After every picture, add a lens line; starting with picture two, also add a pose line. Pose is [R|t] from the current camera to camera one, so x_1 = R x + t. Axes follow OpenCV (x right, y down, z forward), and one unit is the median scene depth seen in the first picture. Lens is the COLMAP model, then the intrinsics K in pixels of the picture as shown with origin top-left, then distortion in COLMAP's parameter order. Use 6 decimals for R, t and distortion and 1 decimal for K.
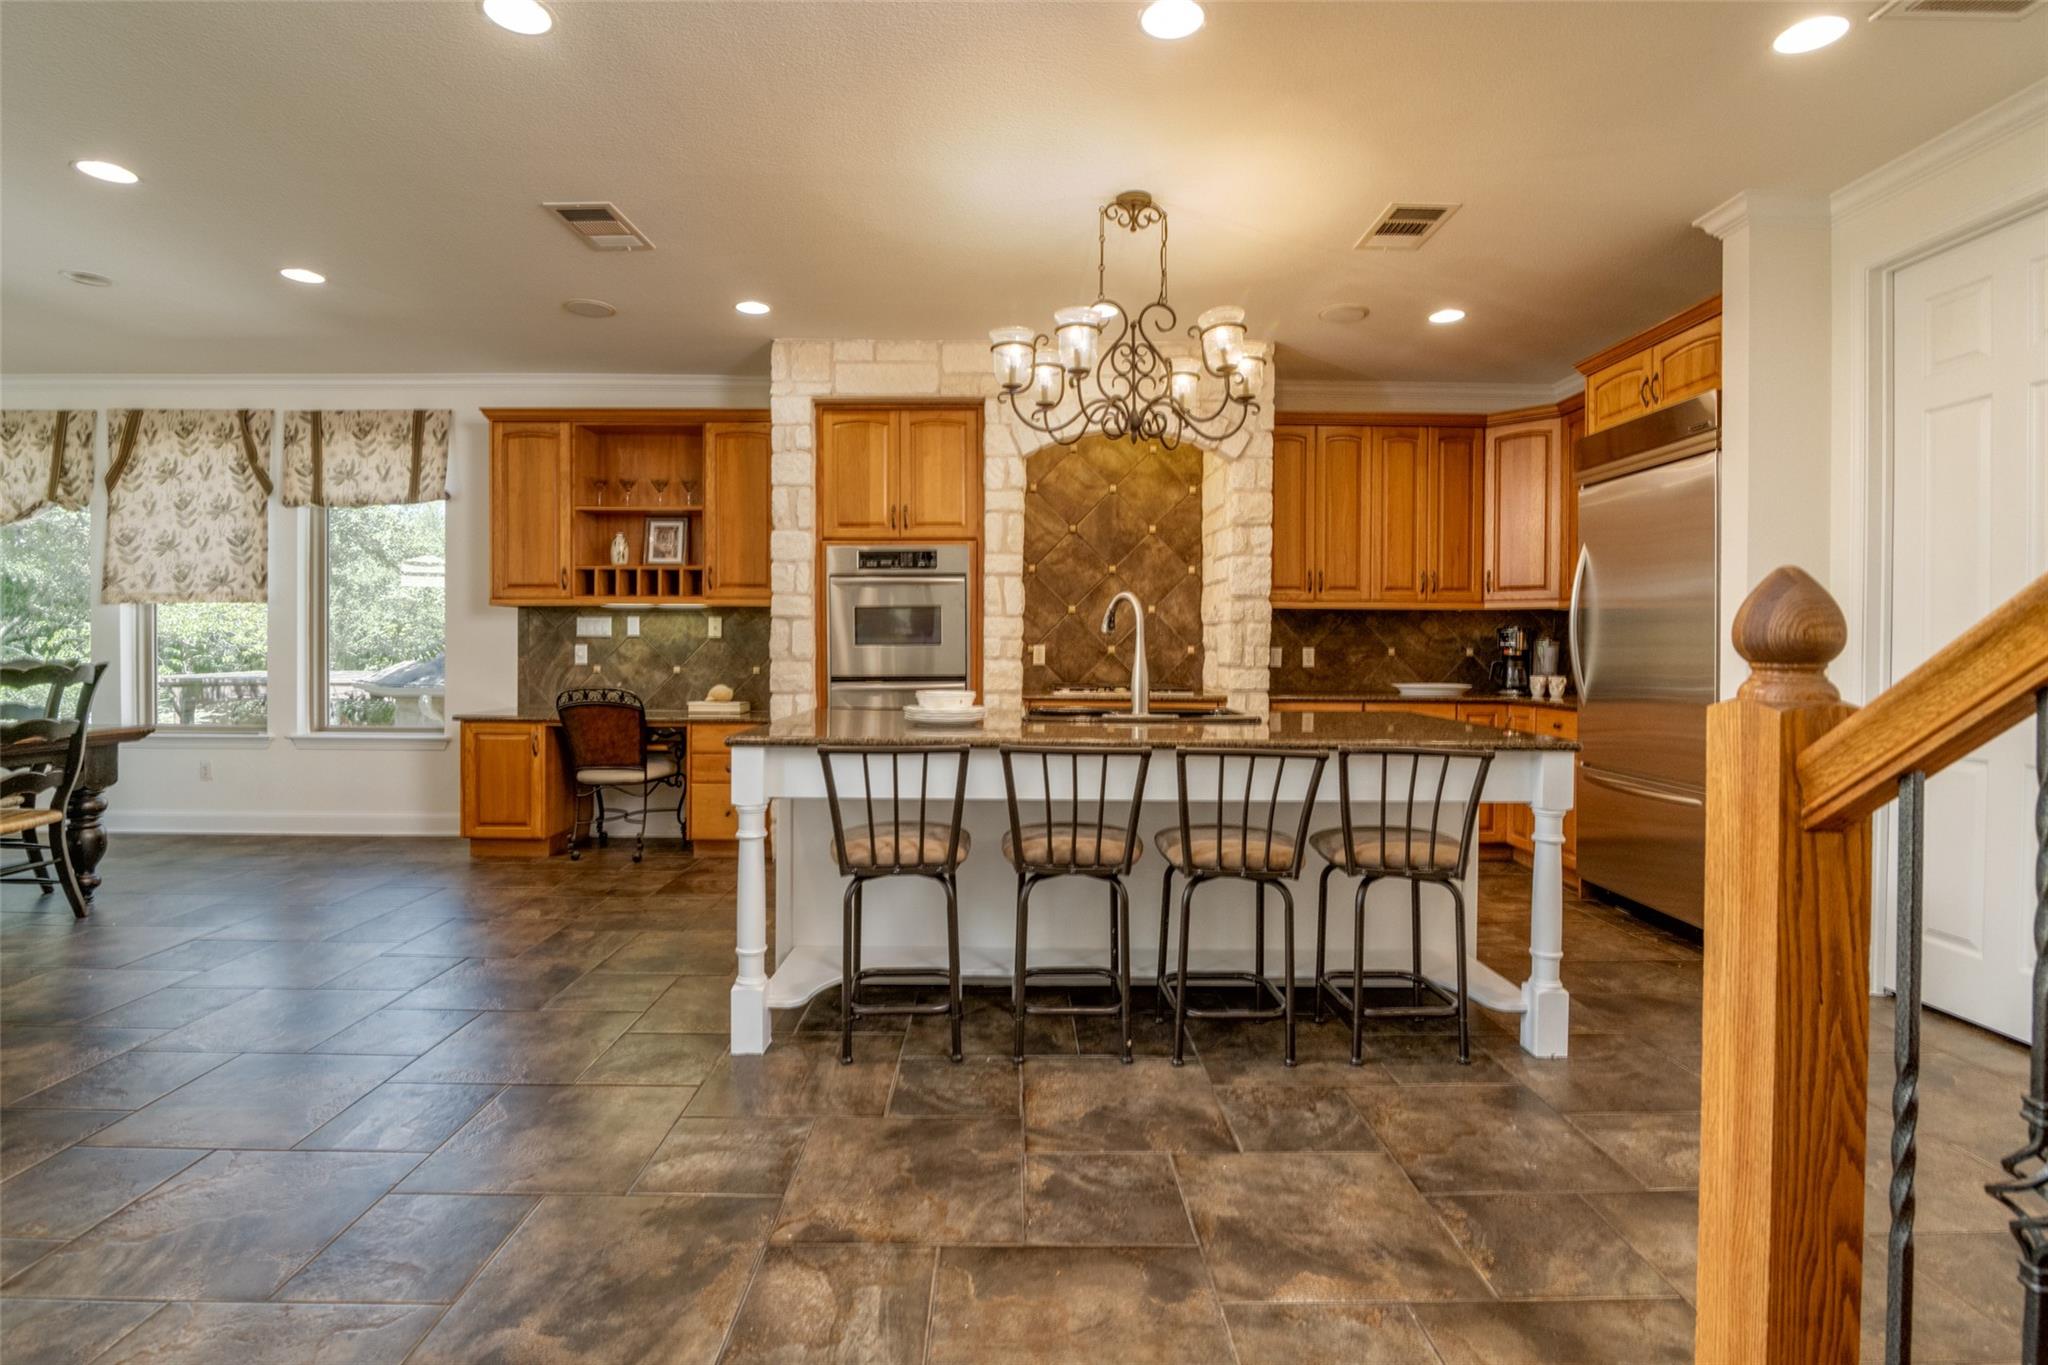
lens RADIAL K [[959.6, 0, 1022.0], [0, 959.6, 664.9], [0, 0, 1]] dist [-0.021722, 0.001791]
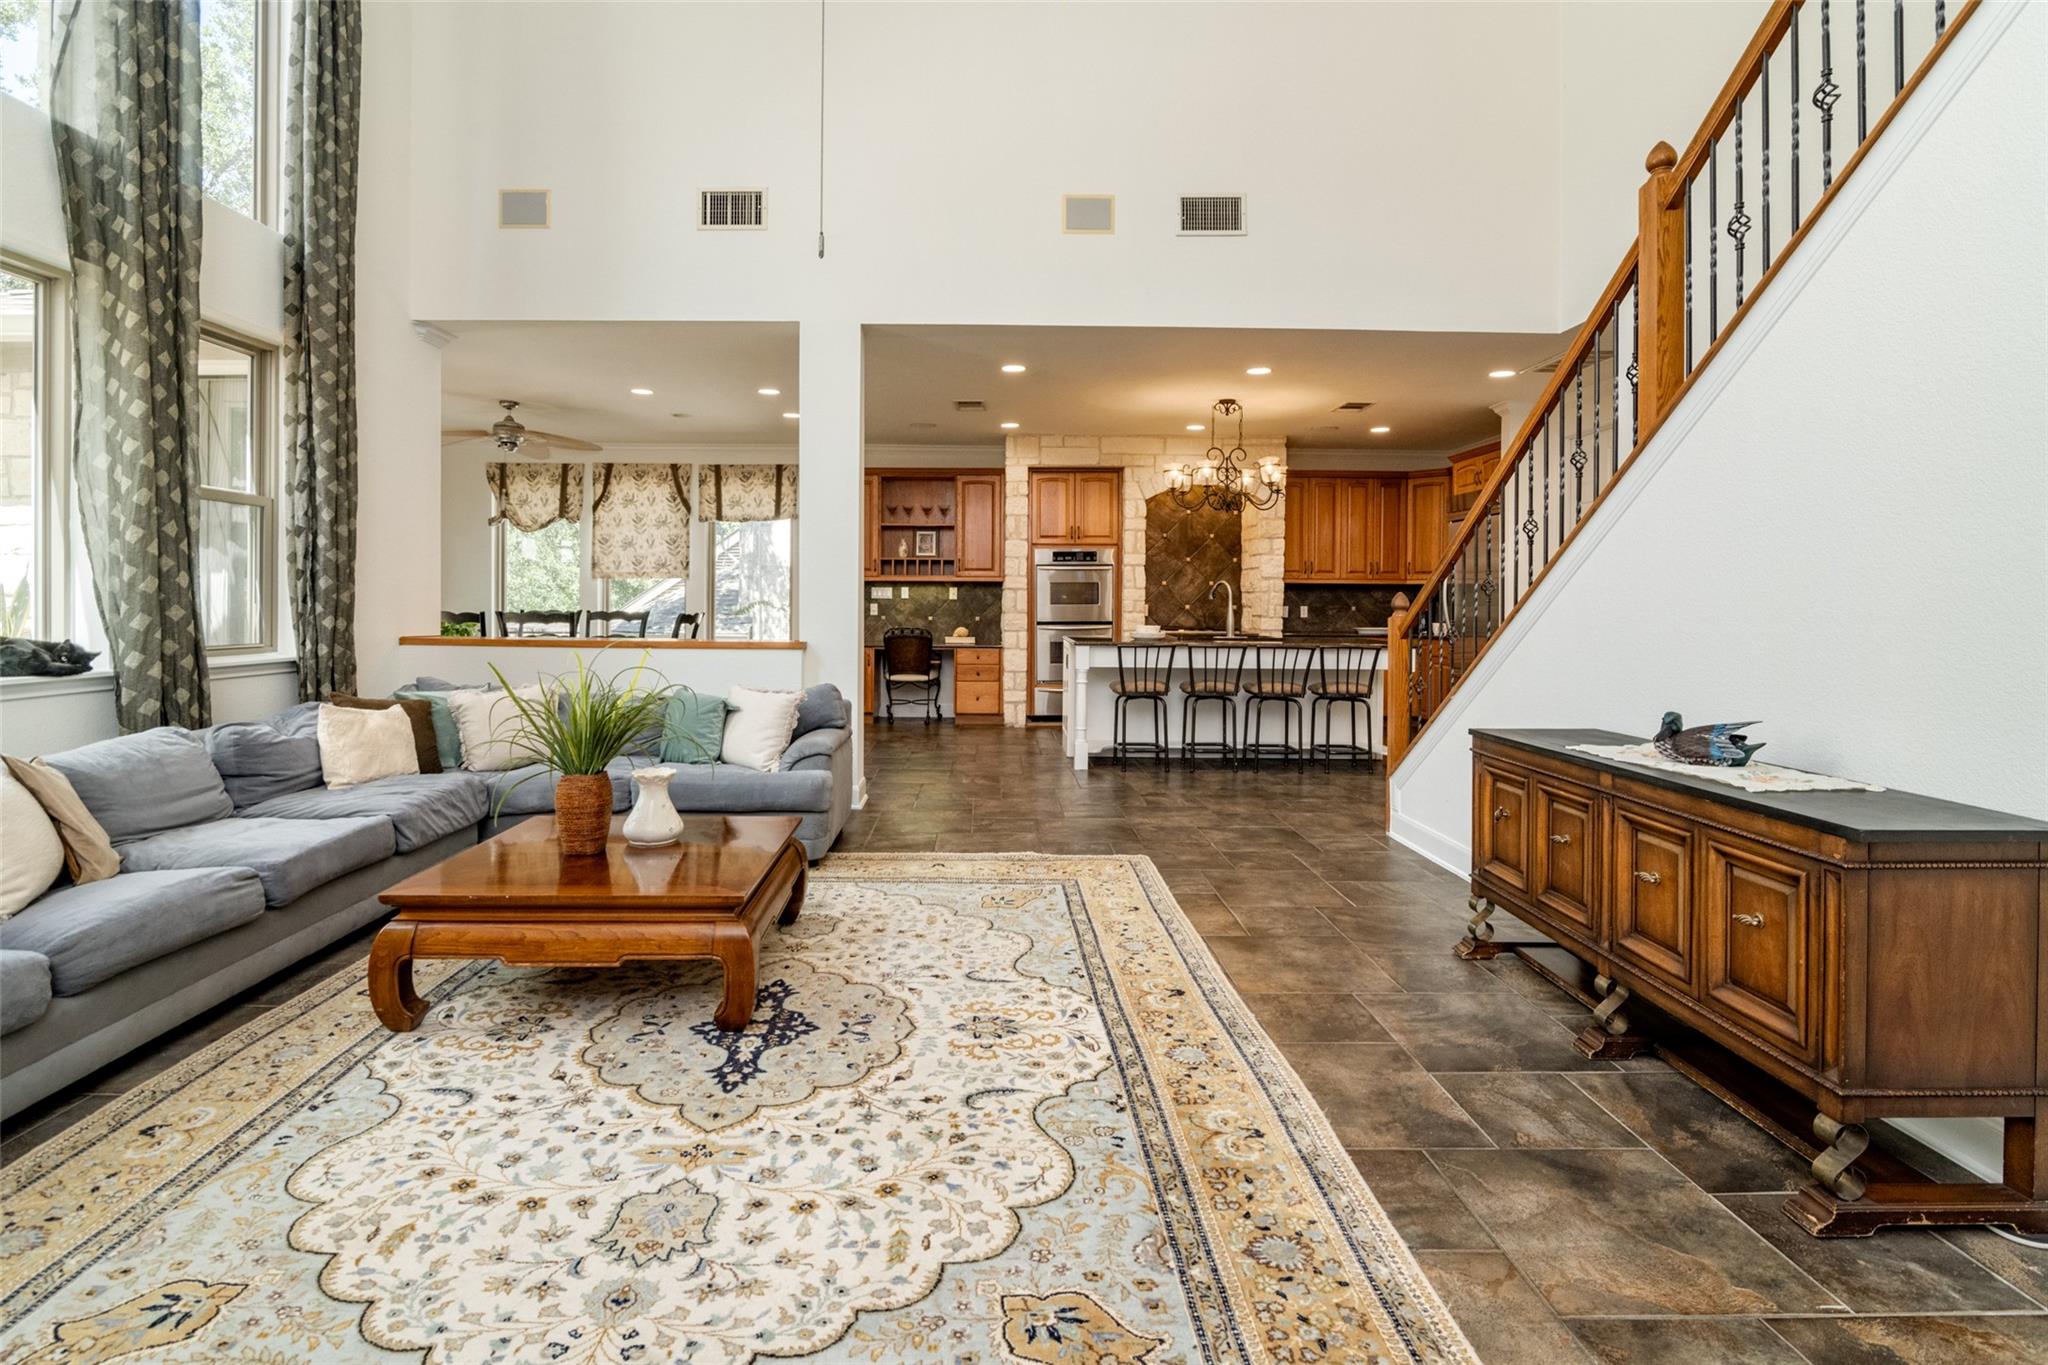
lens RADIAL K [[959.6, 0, 997.8], [0, 959.6, 627.0], [0, 0, 1]] dist [-0.021722, 0.001791]
pose [[0.999942, 0.002035, -0.010590, -0.227419], [-0.001956, 0.999970, 0.007514, 0.007443], [0.010605, -0.007492, 0.999916, -0.708928]]
